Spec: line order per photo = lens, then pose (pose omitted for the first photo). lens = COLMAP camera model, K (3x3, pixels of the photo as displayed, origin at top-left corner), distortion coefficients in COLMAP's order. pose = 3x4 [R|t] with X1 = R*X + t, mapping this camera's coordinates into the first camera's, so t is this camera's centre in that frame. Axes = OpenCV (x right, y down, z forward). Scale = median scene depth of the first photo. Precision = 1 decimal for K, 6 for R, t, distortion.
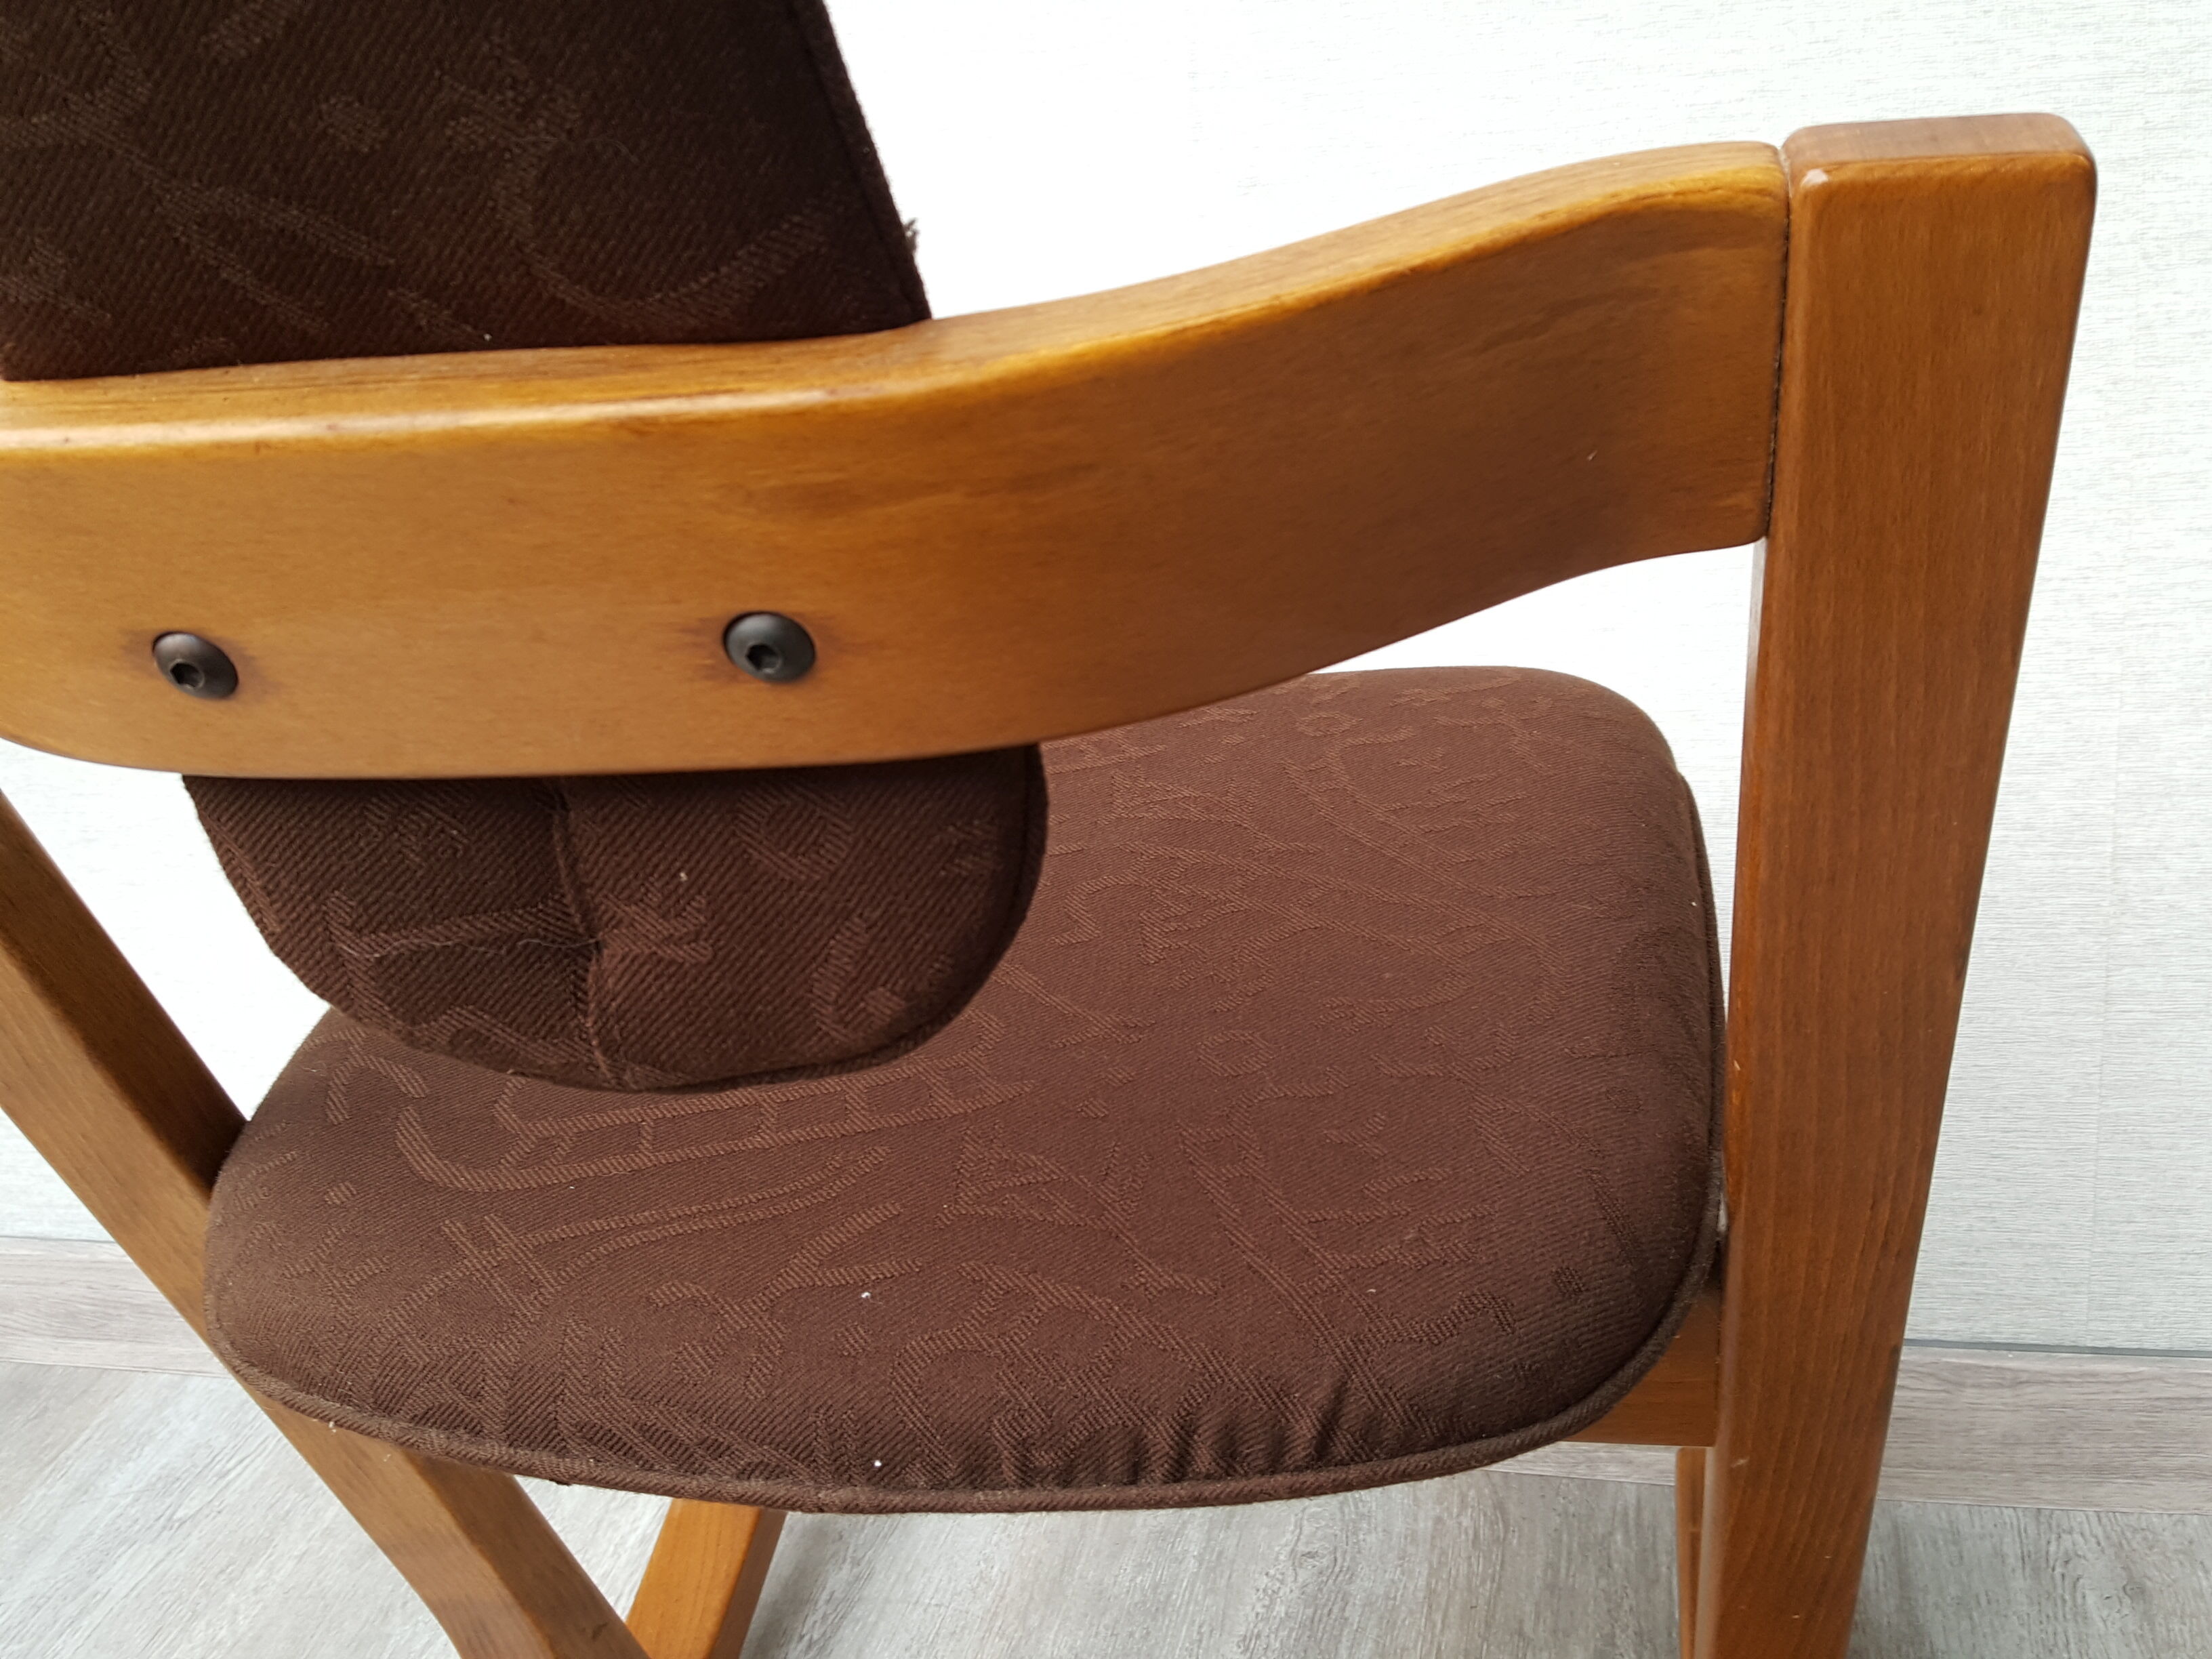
lens RADIAL K [[2268.3, 0, 1113.1], [0, 2268.3, 782.0], [0, 0, 1]] dist [0.145114, -0.442128]
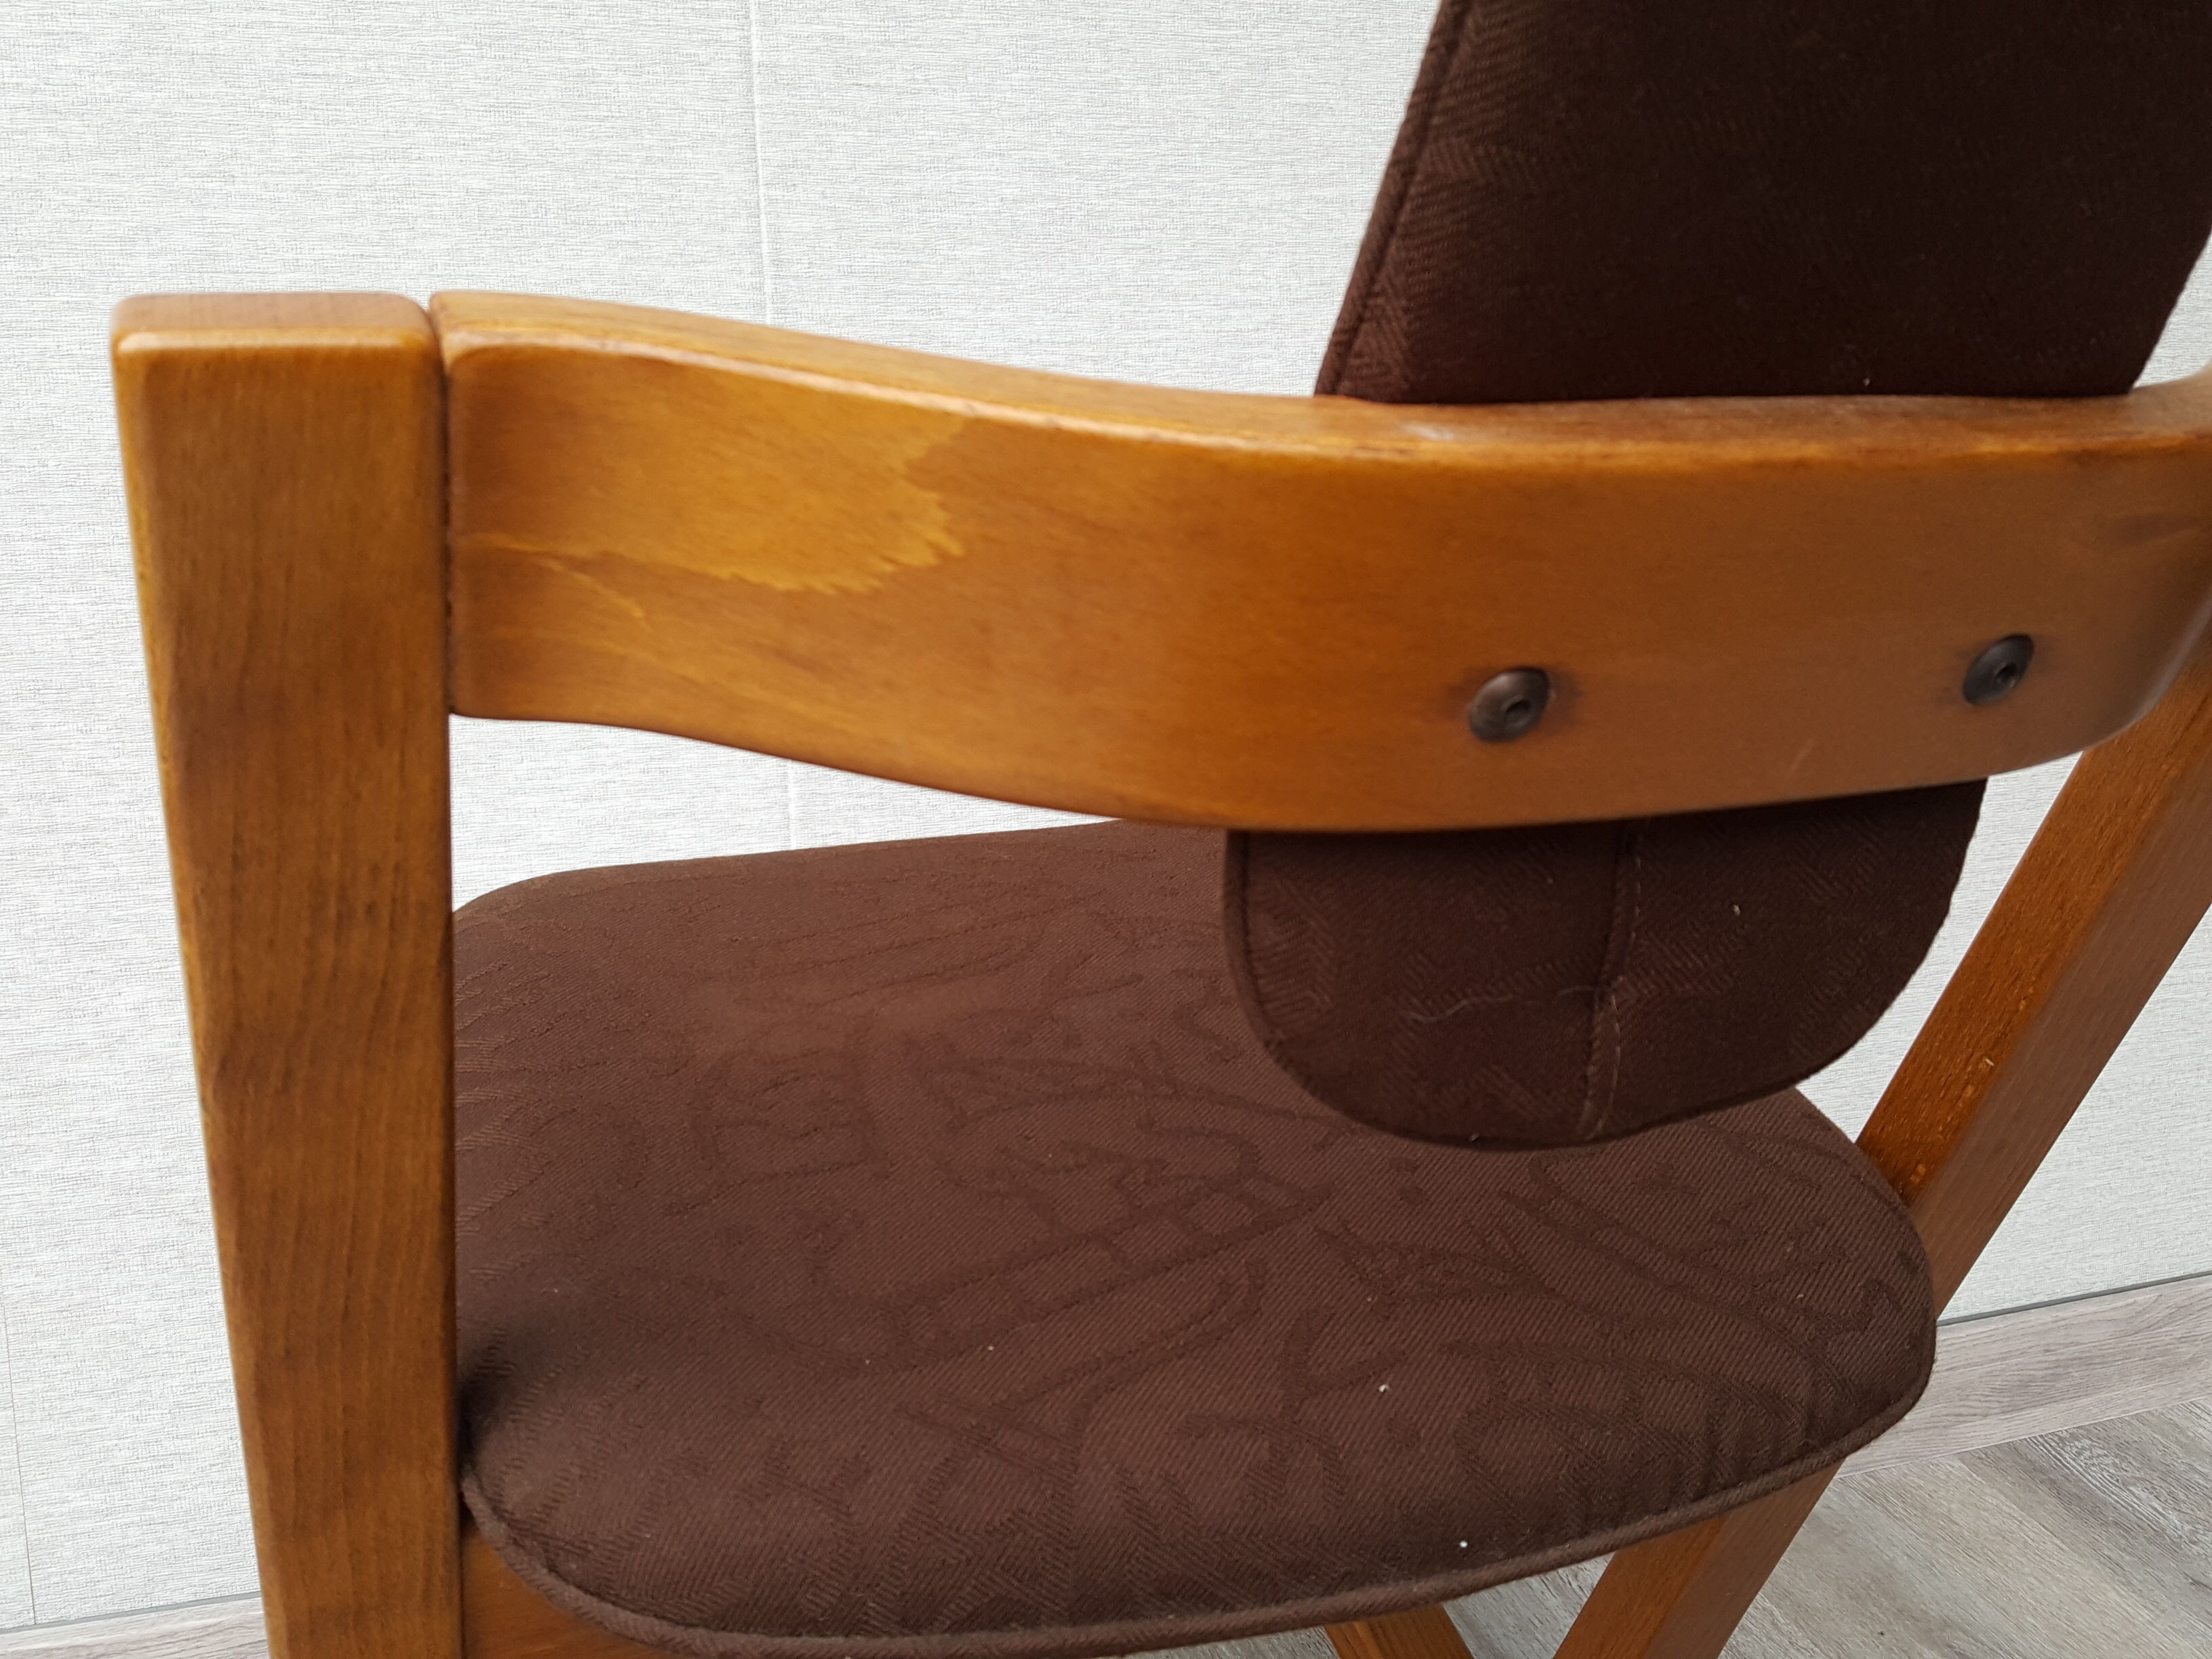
lens RADIAL K [[2268.3, 0, 1113.1], [0, 2268.3, 782.0], [0, 0, 1]] dist [0.145114, -0.442128]
pose [[0.836794, -0.033287, 0.546505, -1.123936], [0.089769, 0.992984, -0.076971, 0.043143], [-0.540109, 0.113468, 0.833911, 0.304177]]
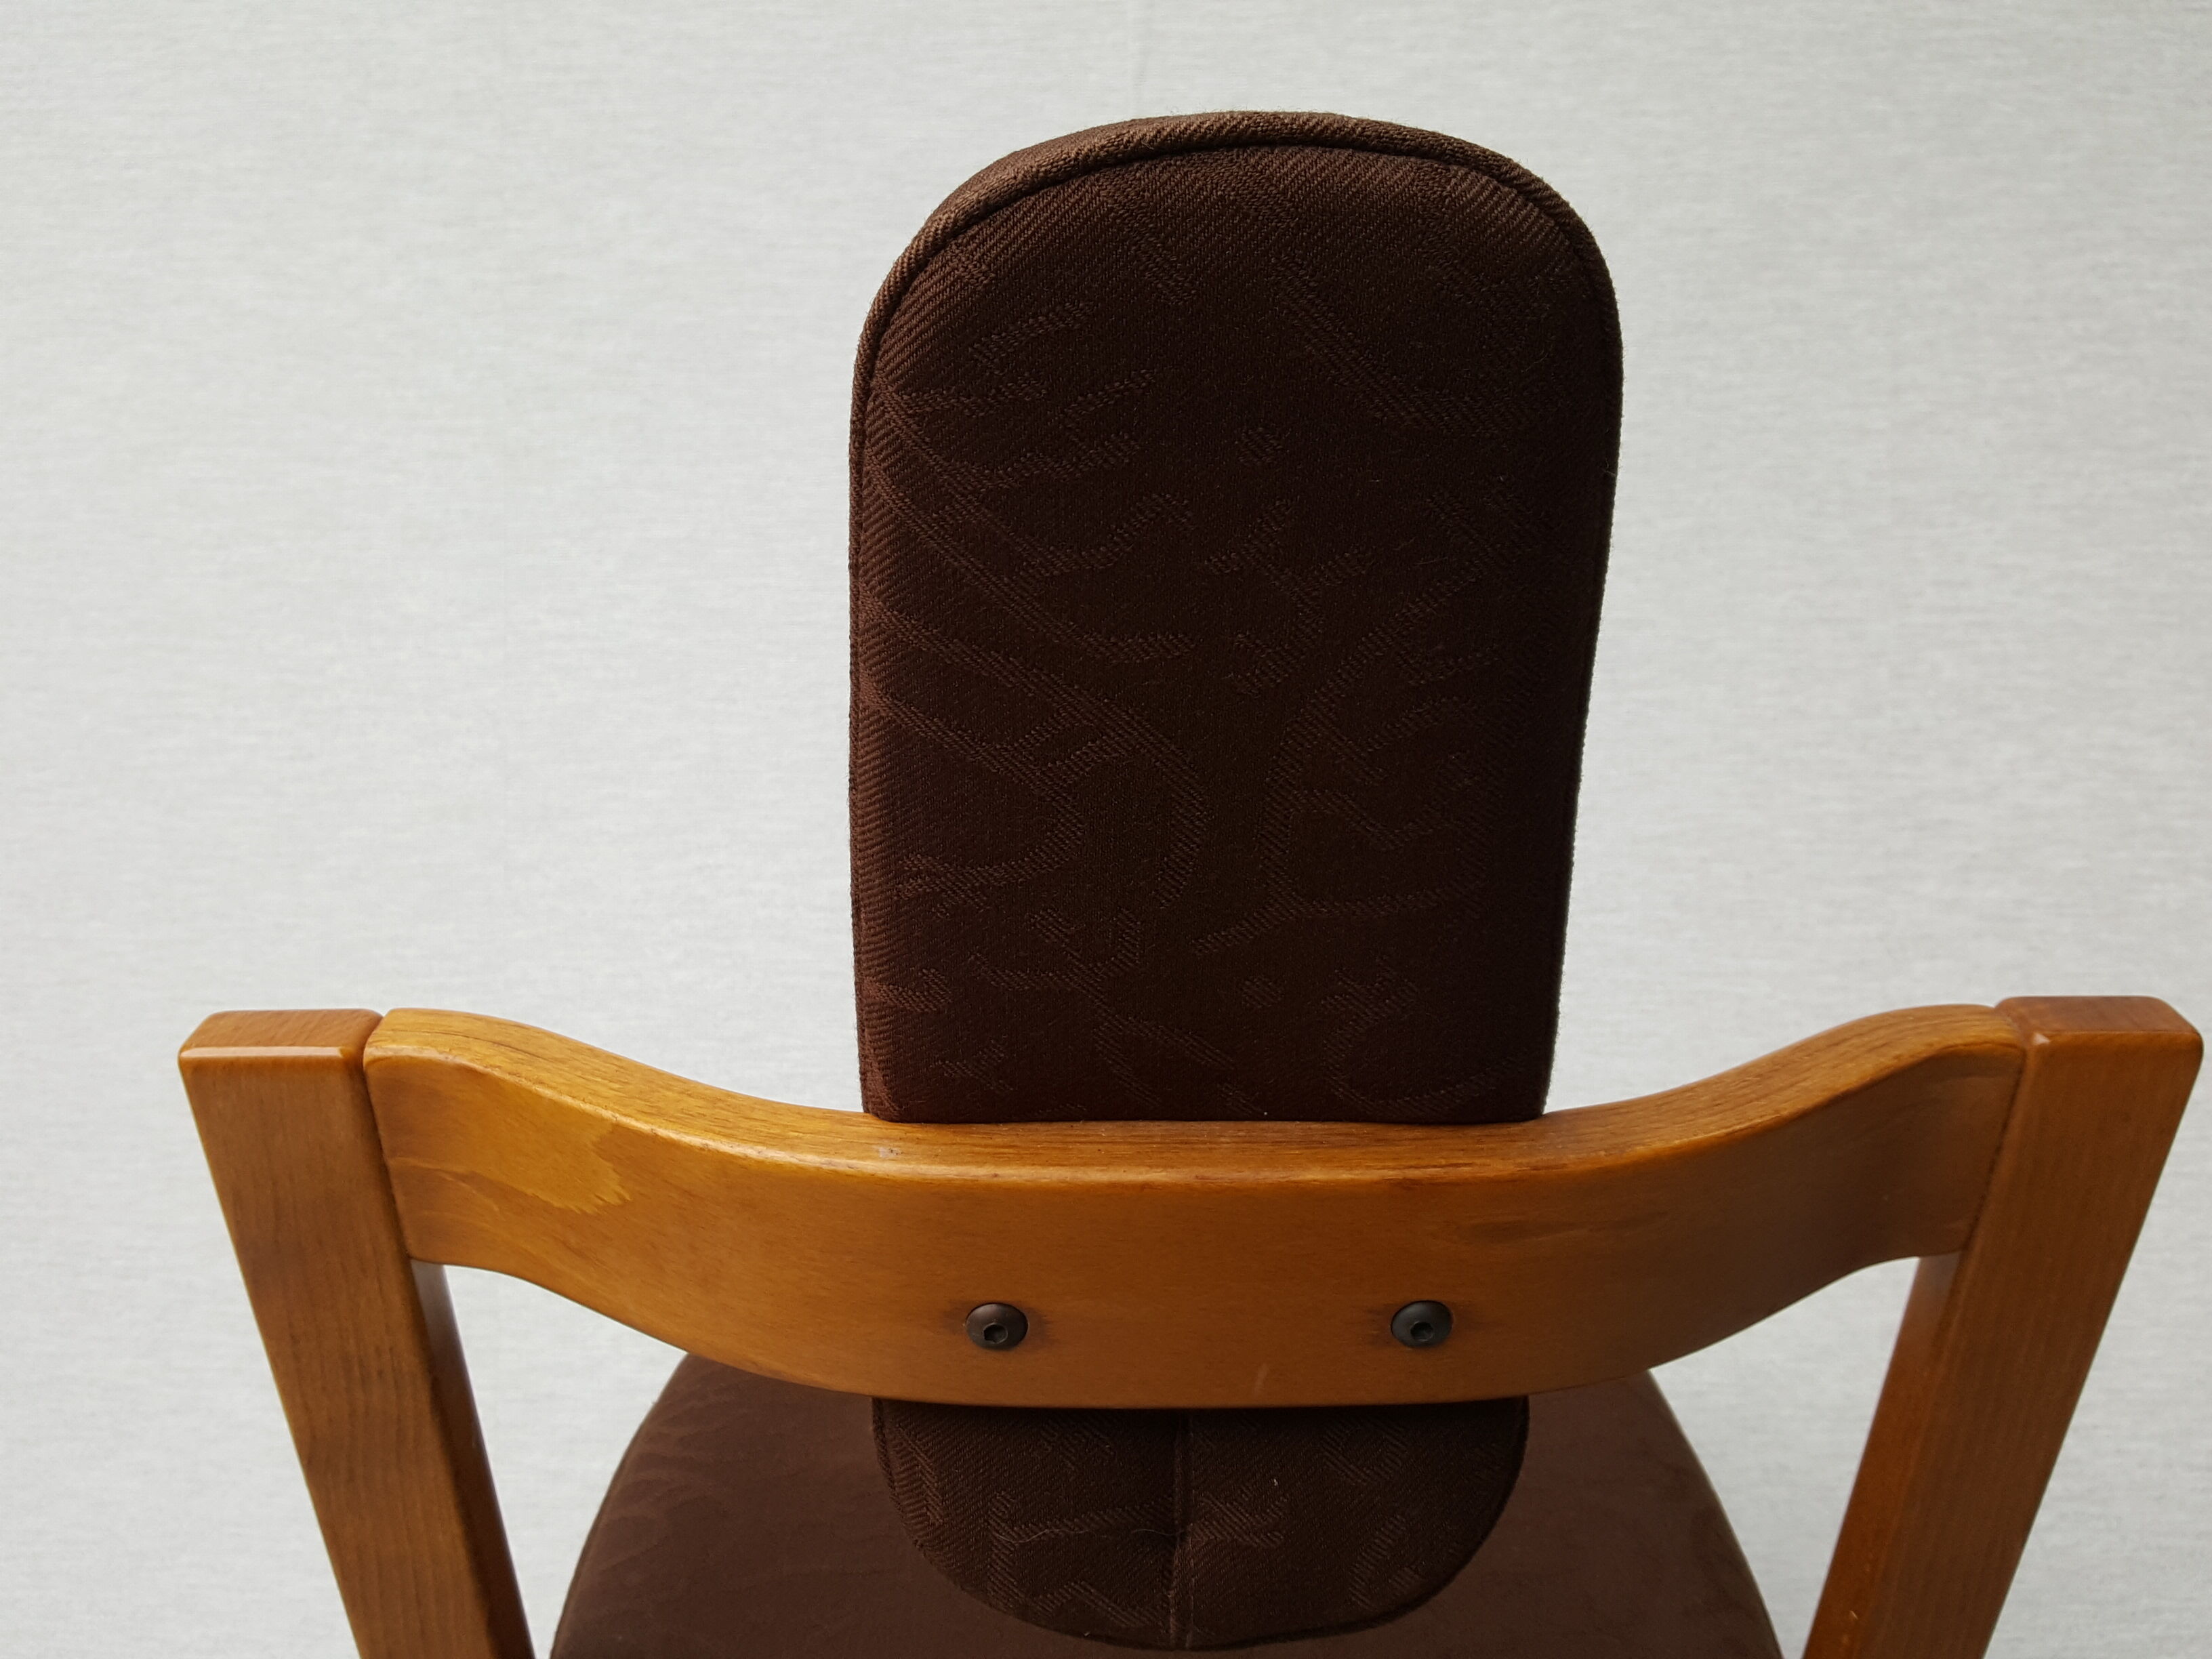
lens RADIAL K [[2268.3, 0, 1113.1], [0, 2268.3, 782.0], [0, 0, 1]] dist [0.145114, -0.442128]
pose [[0.976350, 0.061105, 0.207380, -0.670130], [-0.013086, 0.974170, -0.225436, -0.064408], [-0.215799, 0.217391, 0.951931, -0.435639]]
